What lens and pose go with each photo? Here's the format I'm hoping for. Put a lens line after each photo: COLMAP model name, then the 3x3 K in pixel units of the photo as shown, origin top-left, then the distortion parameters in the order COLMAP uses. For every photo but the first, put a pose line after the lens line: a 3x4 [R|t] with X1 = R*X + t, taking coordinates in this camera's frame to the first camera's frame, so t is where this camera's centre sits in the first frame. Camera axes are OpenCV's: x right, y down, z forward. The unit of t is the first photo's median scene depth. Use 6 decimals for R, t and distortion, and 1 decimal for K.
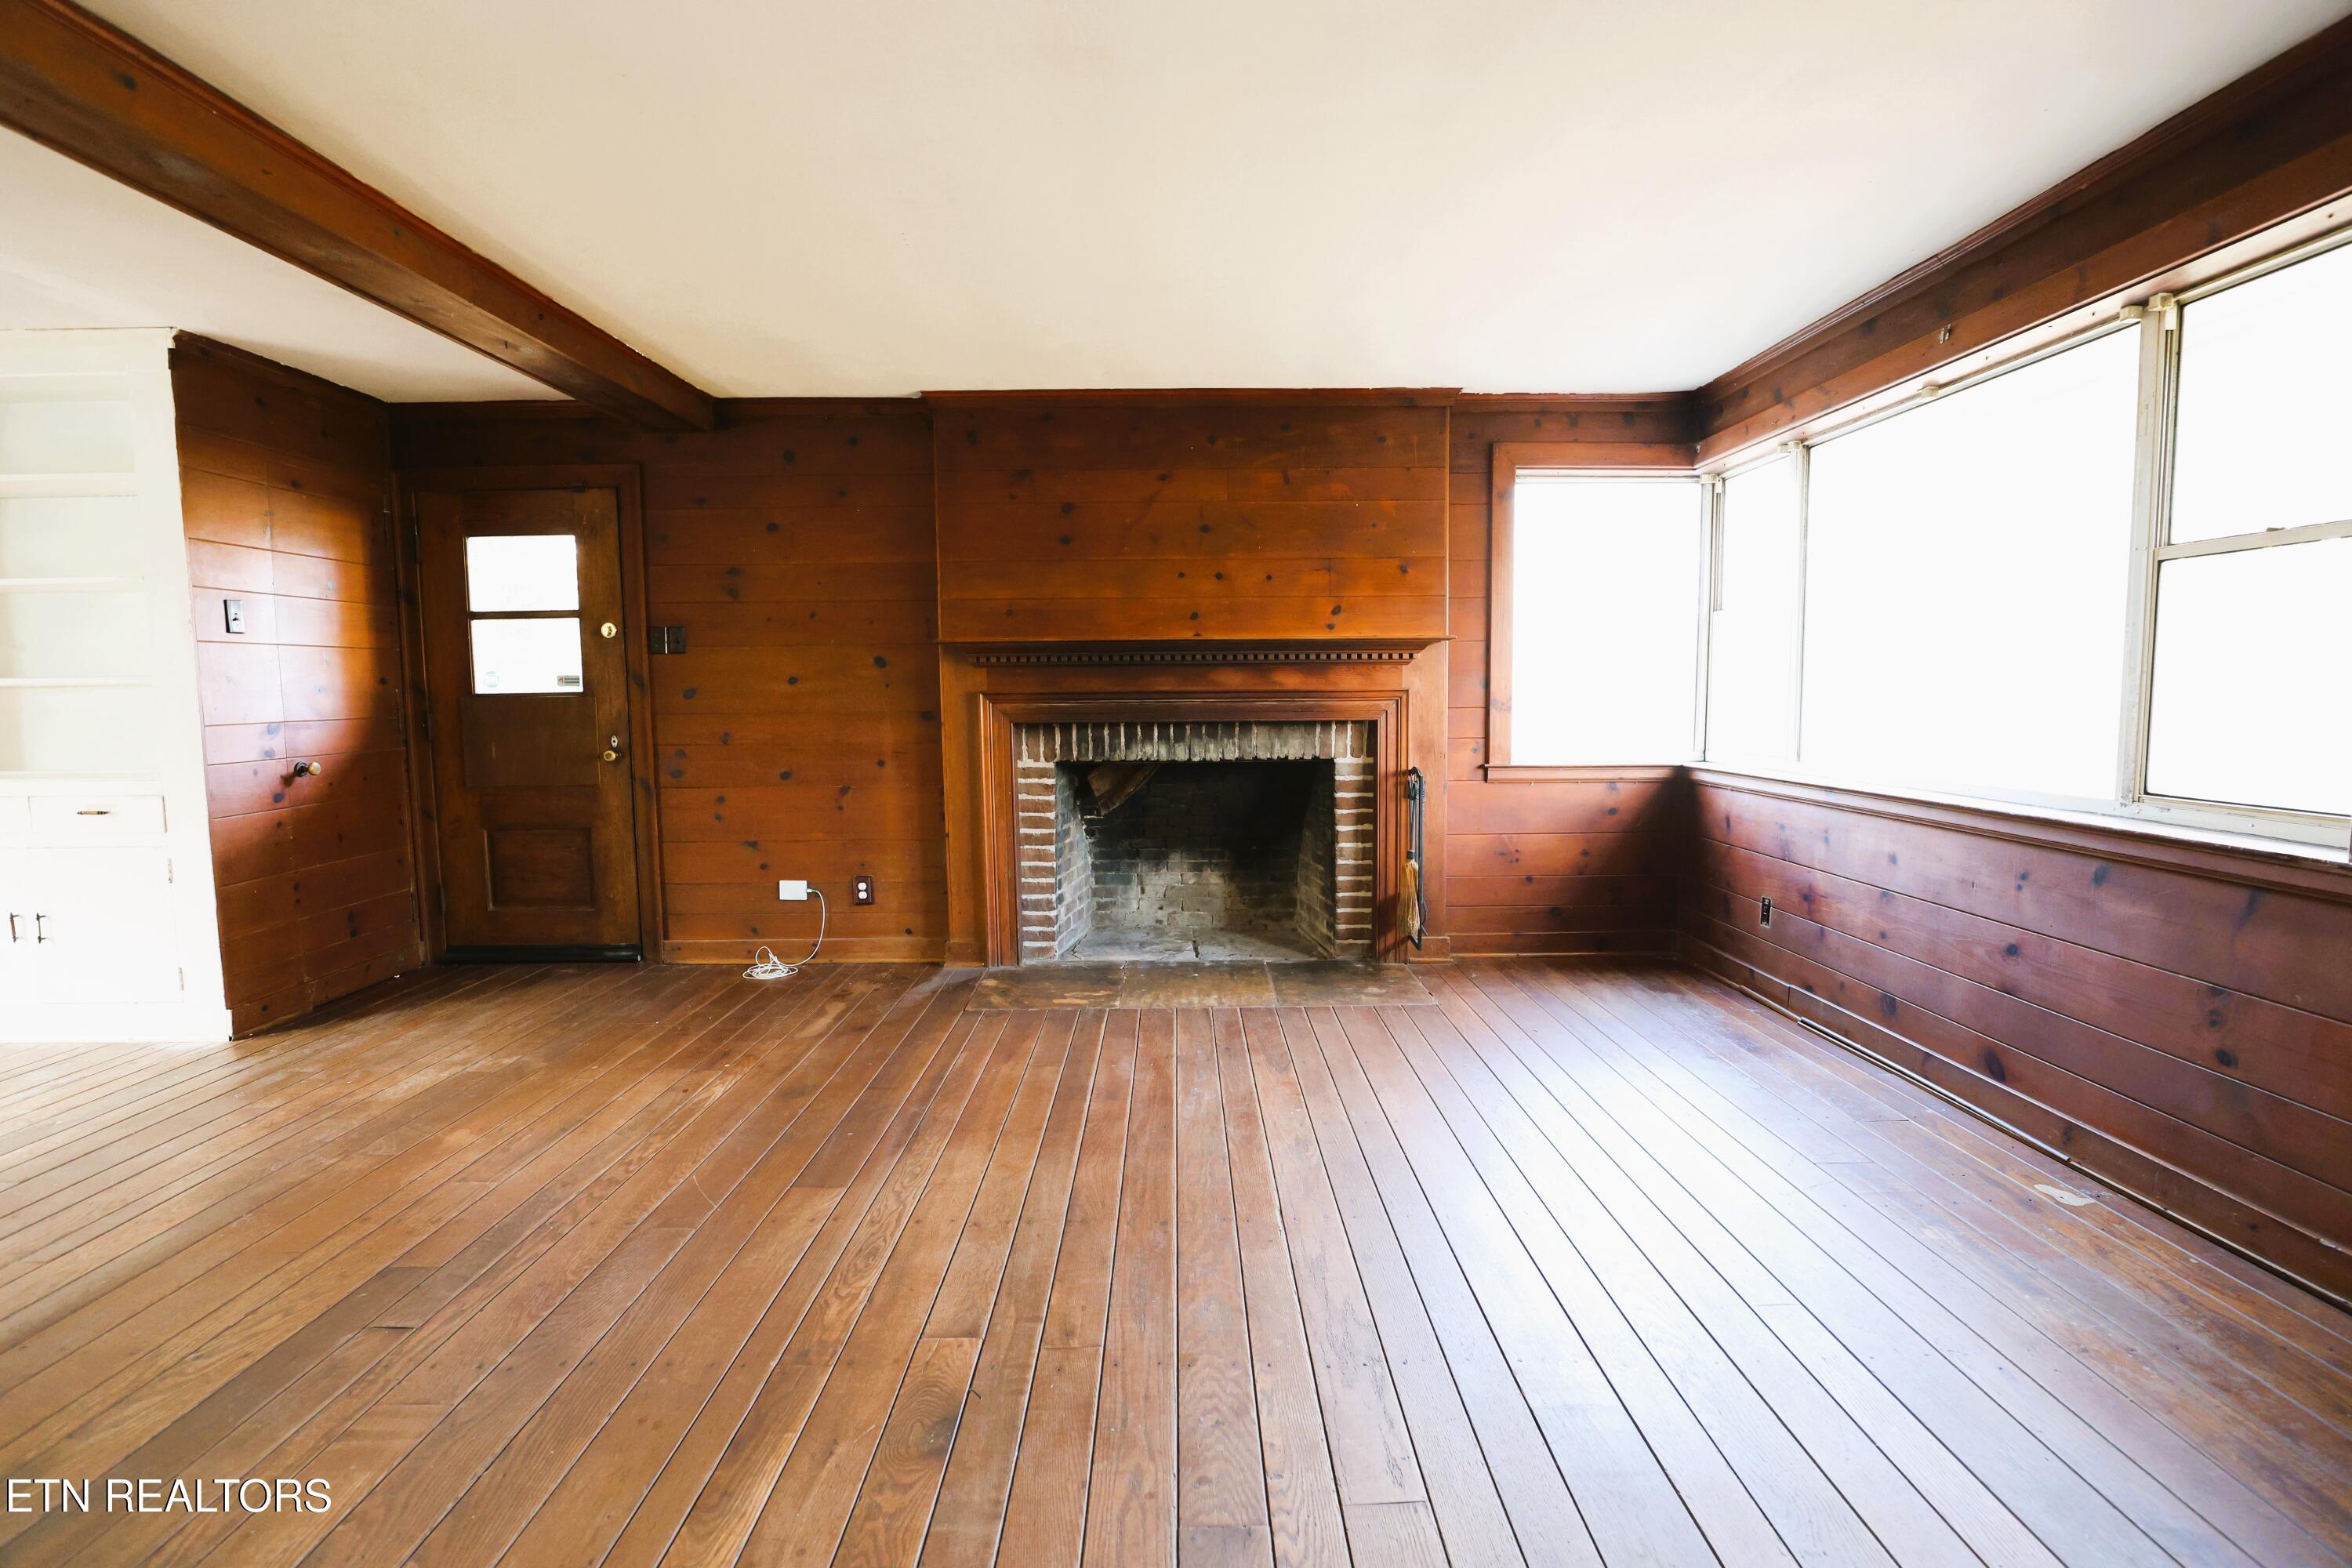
lens RADIAL K [[1074.3, 0, 1179.5], [0, 1074.3, 782.7], [0, 0, 1]] dist [-0.041612, 0.008684]
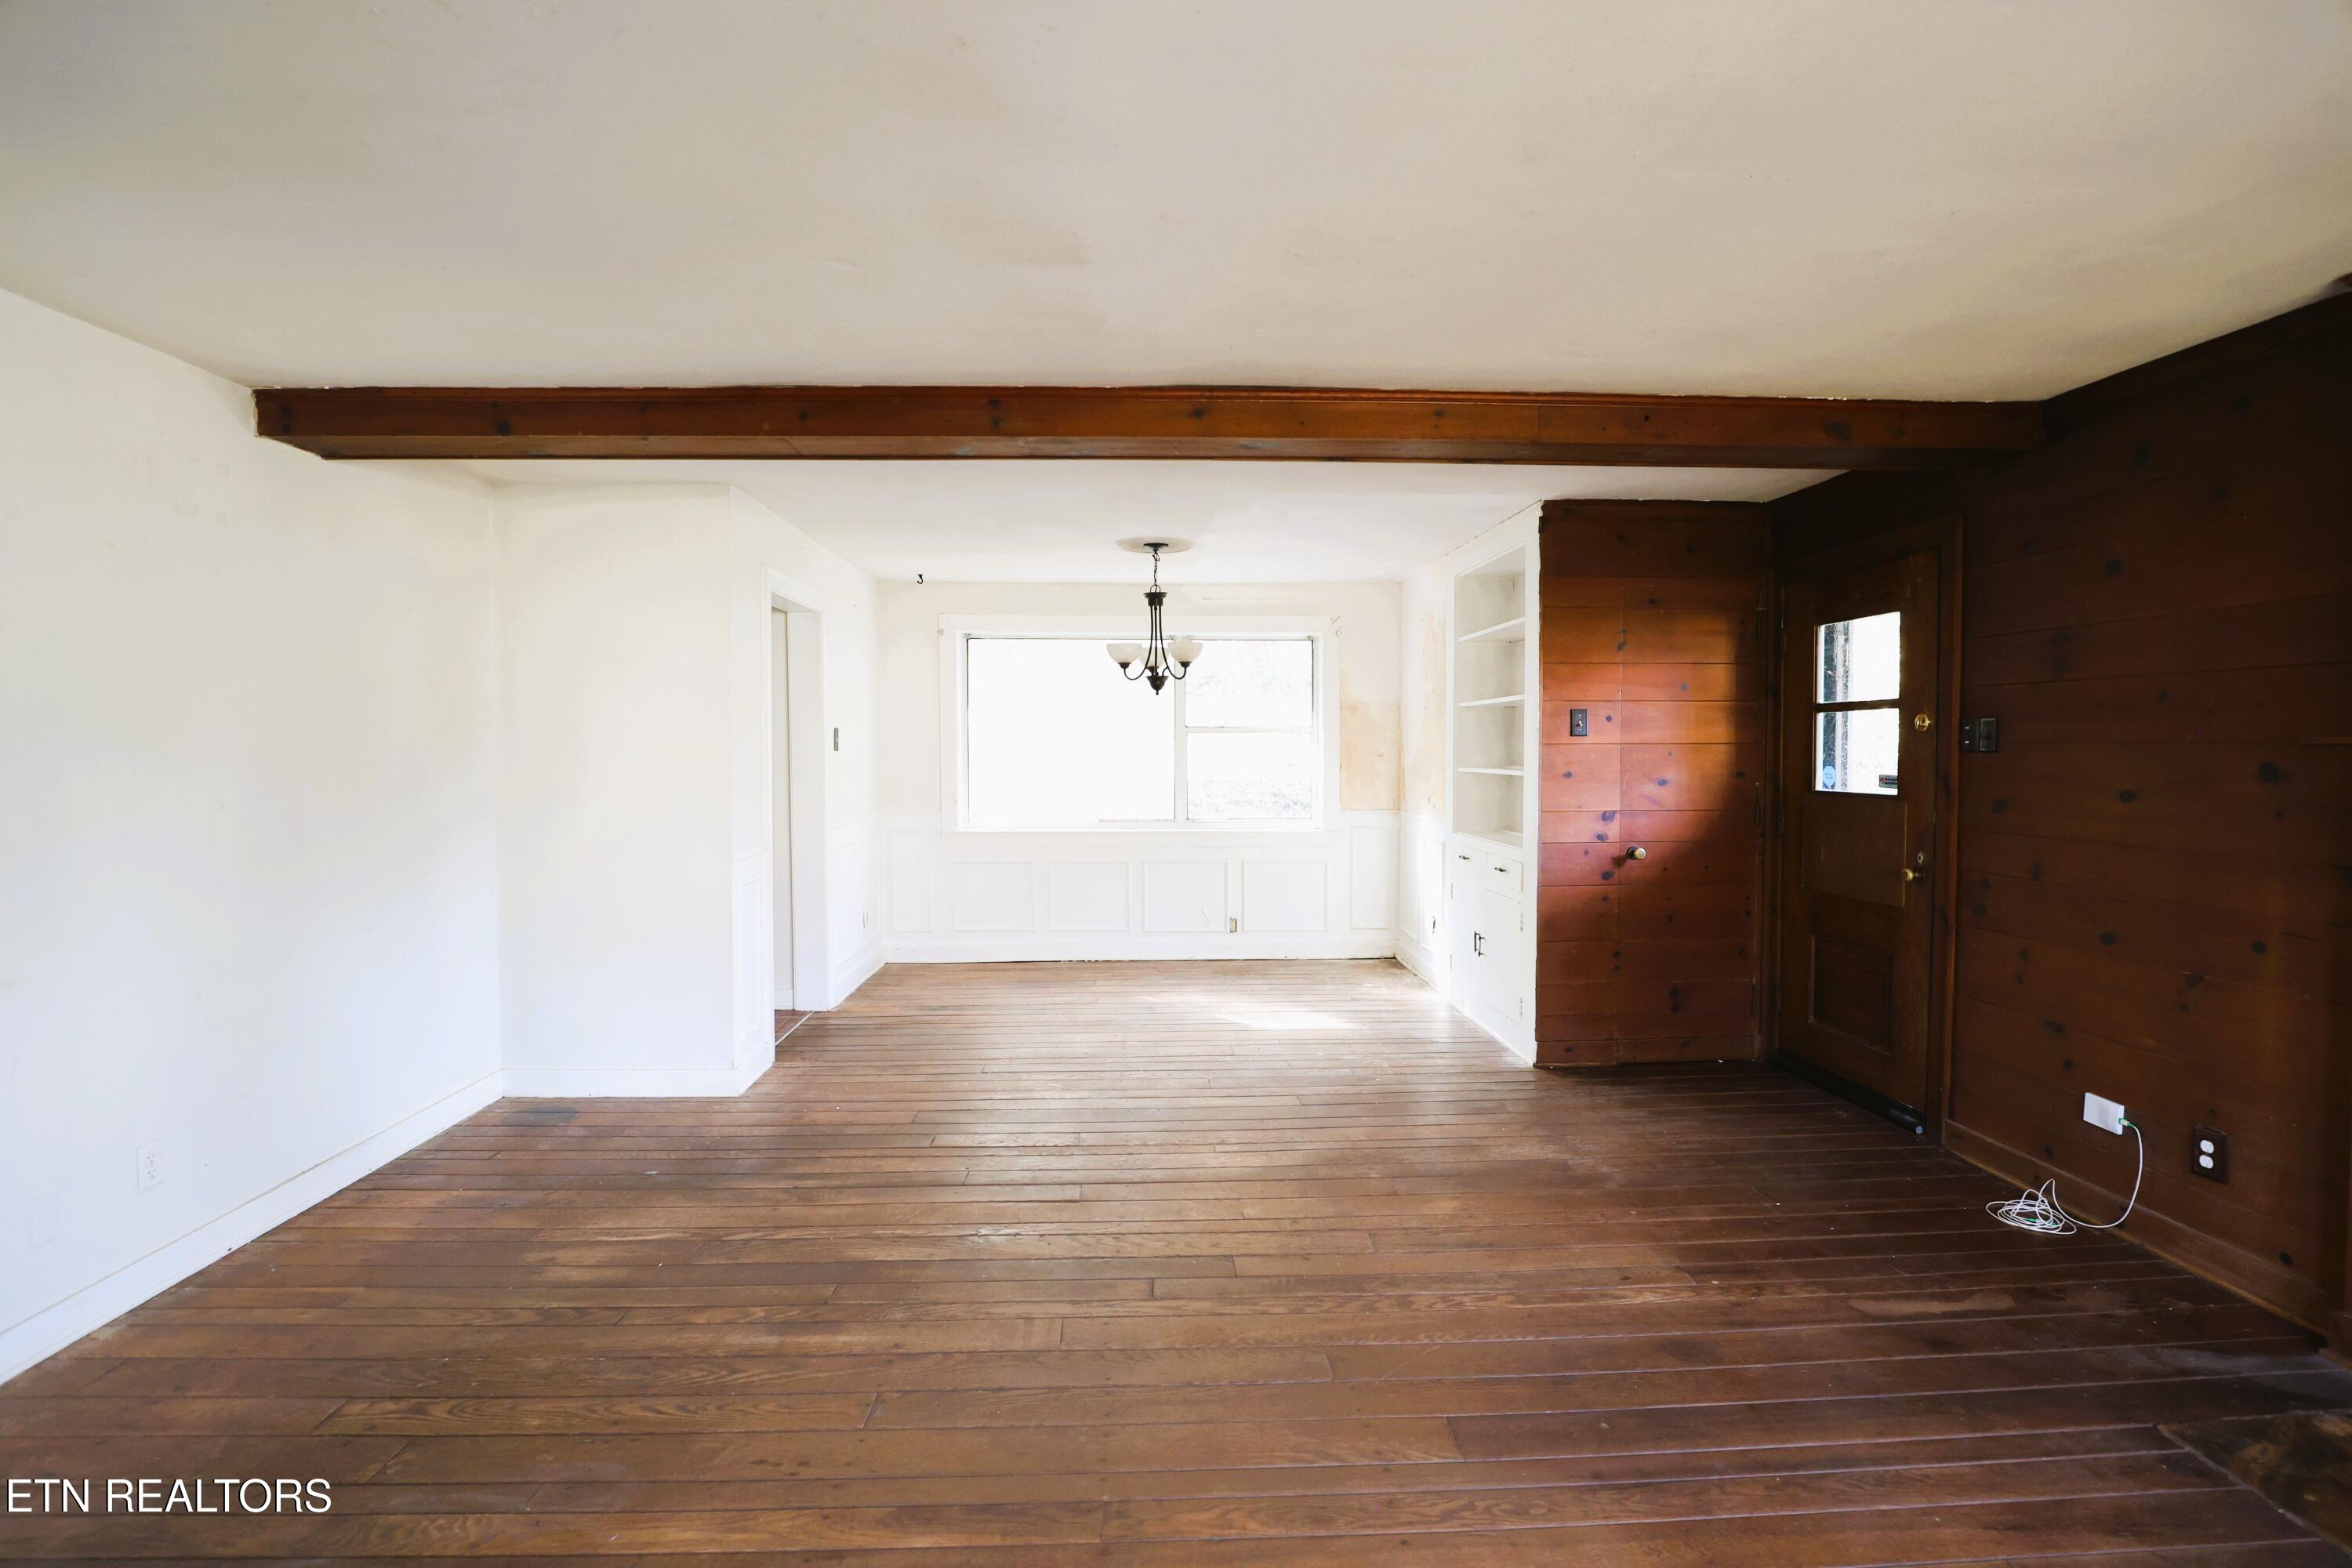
lens RADIAL K [[1074.3, 0, 1179.5], [0, 1074.3, 782.7], [0, 0, 1]] dist [-0.041612, 0.008684]
pose [[0.038498, 0.041575, -0.998393, 0.258760], [-0.087480, 0.995438, 0.038078, -0.079768], [0.995422, 0.085873, 0.041959, 0.407763]]
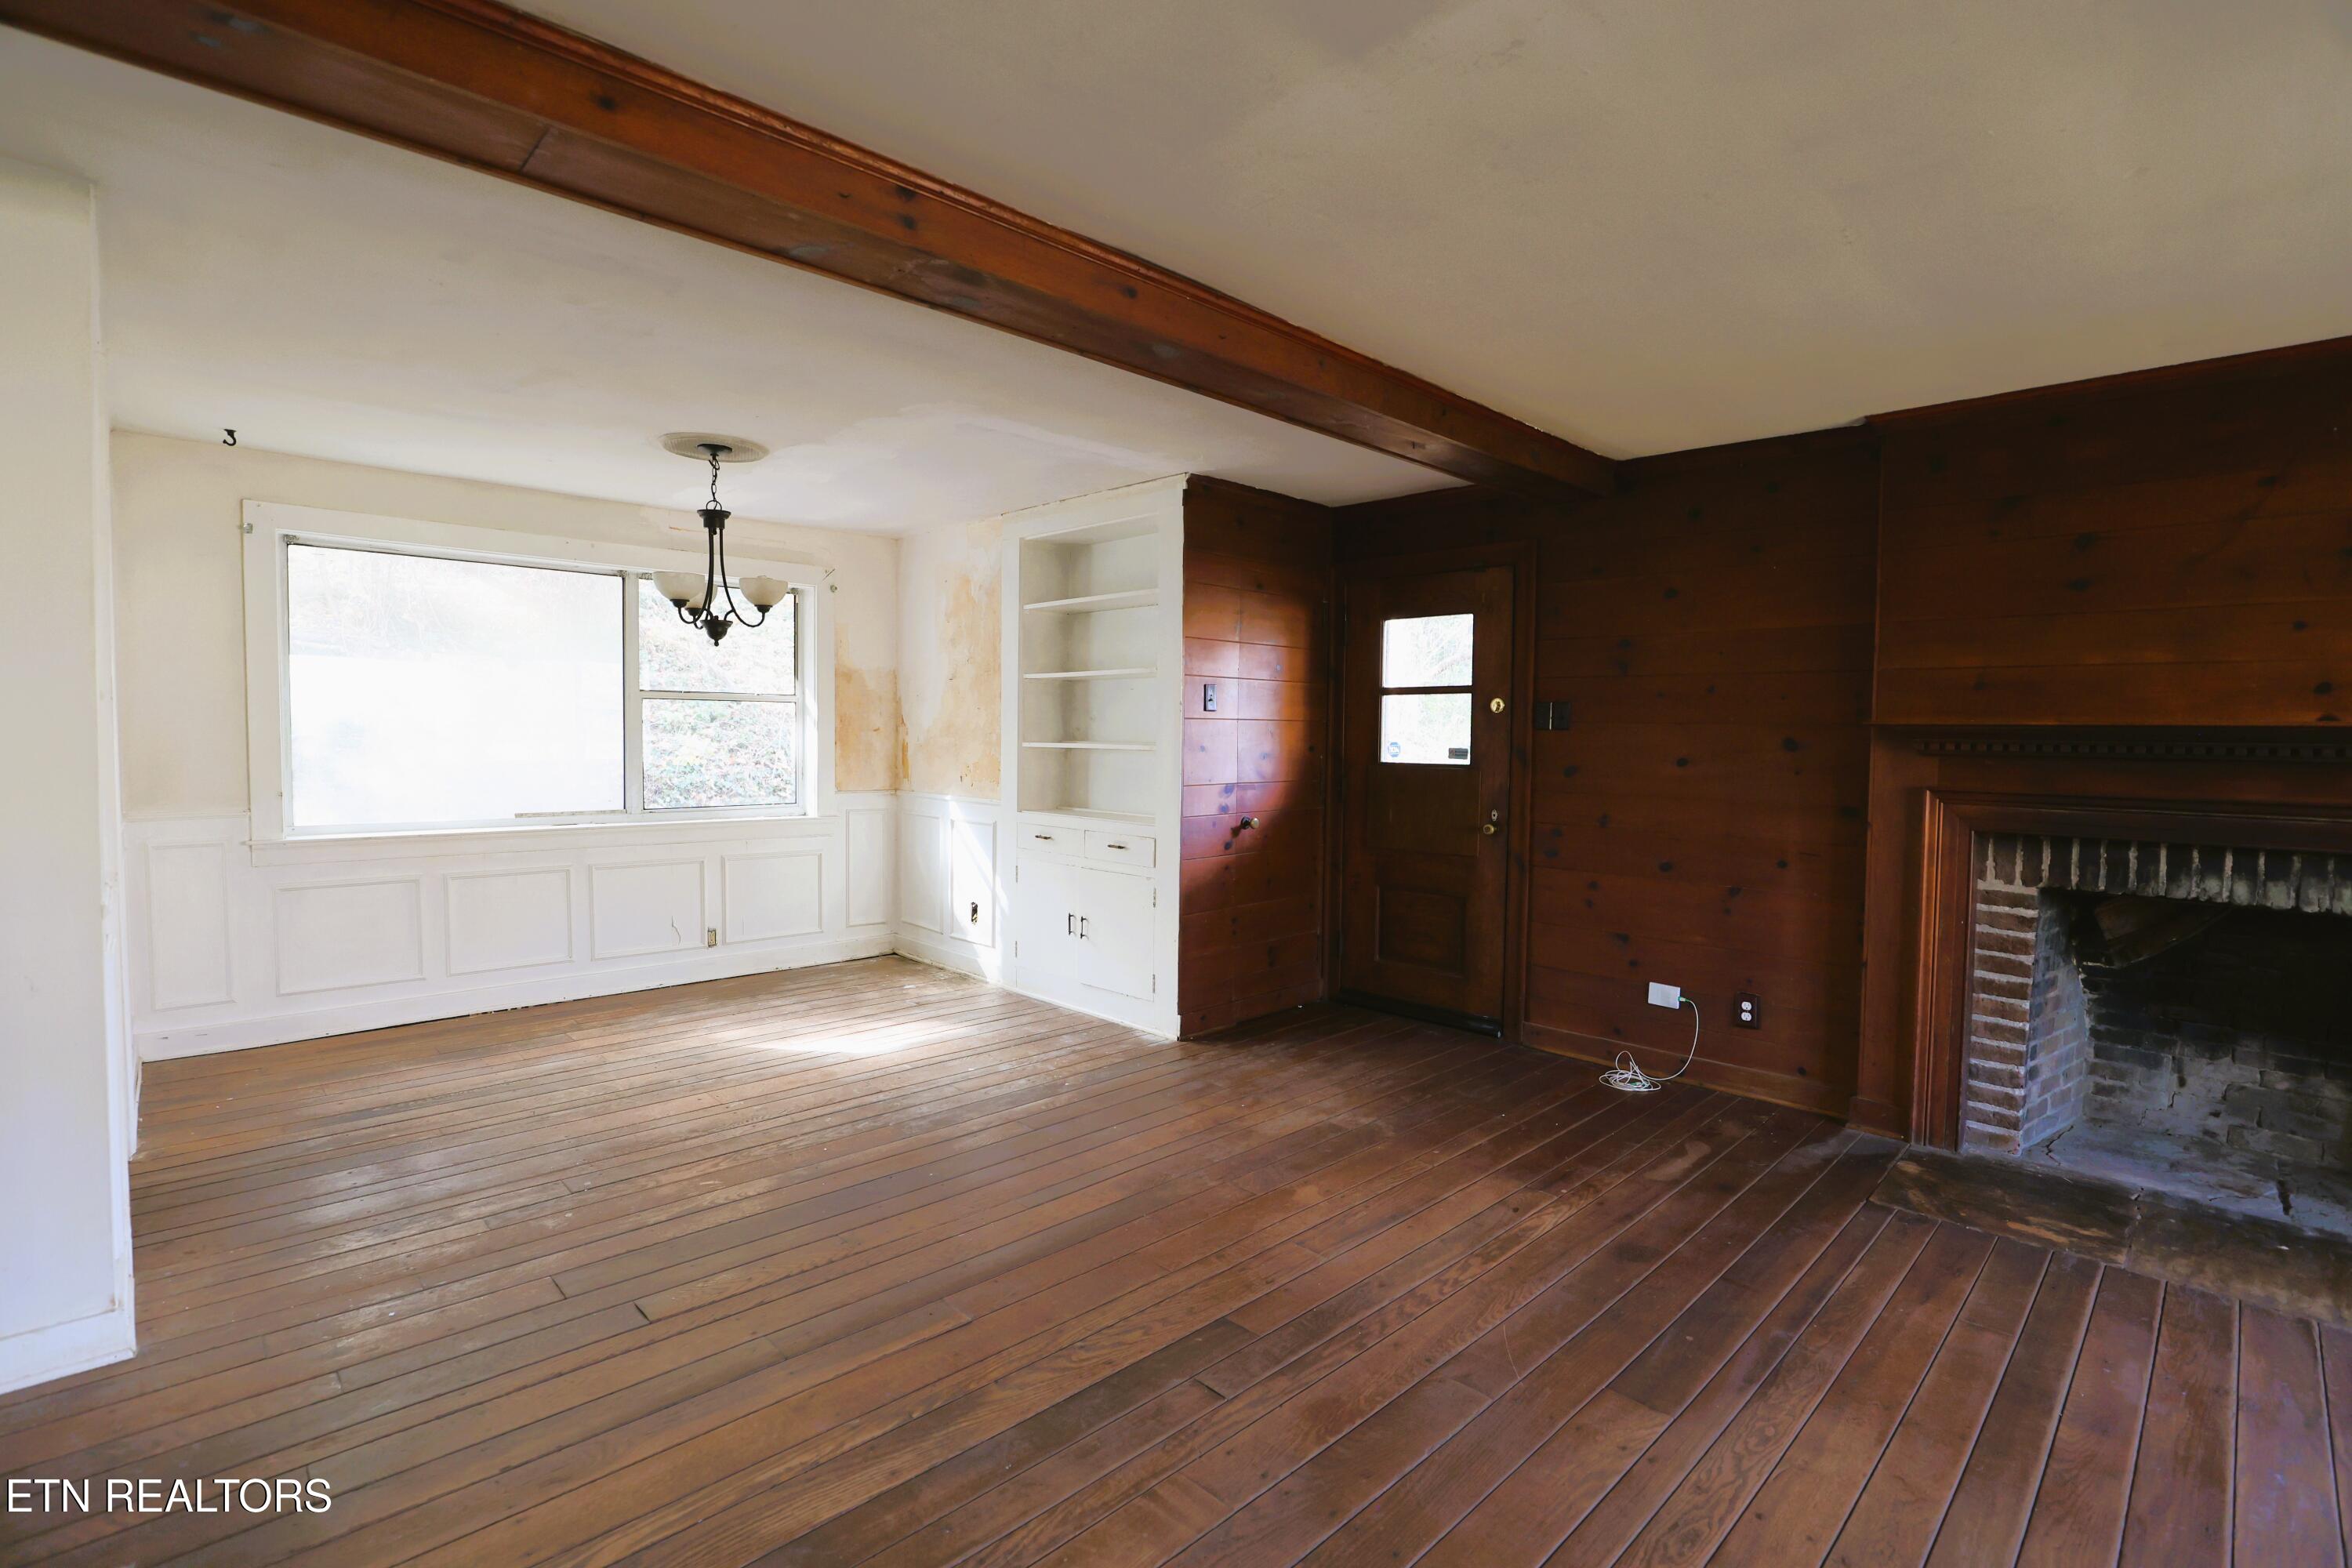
lens RADIAL K [[1074.3, 0, 1174.8], [0, 1074.3, 784.2], [0, 0, 1]] dist [-0.041619, 0.009586]
pose [[0.691768, 0.052672, -0.720196, -0.013220], [-0.082411, 0.996579, -0.006273, -0.037905], [0.717402, 0.063691, 0.693742, 0.079761]]
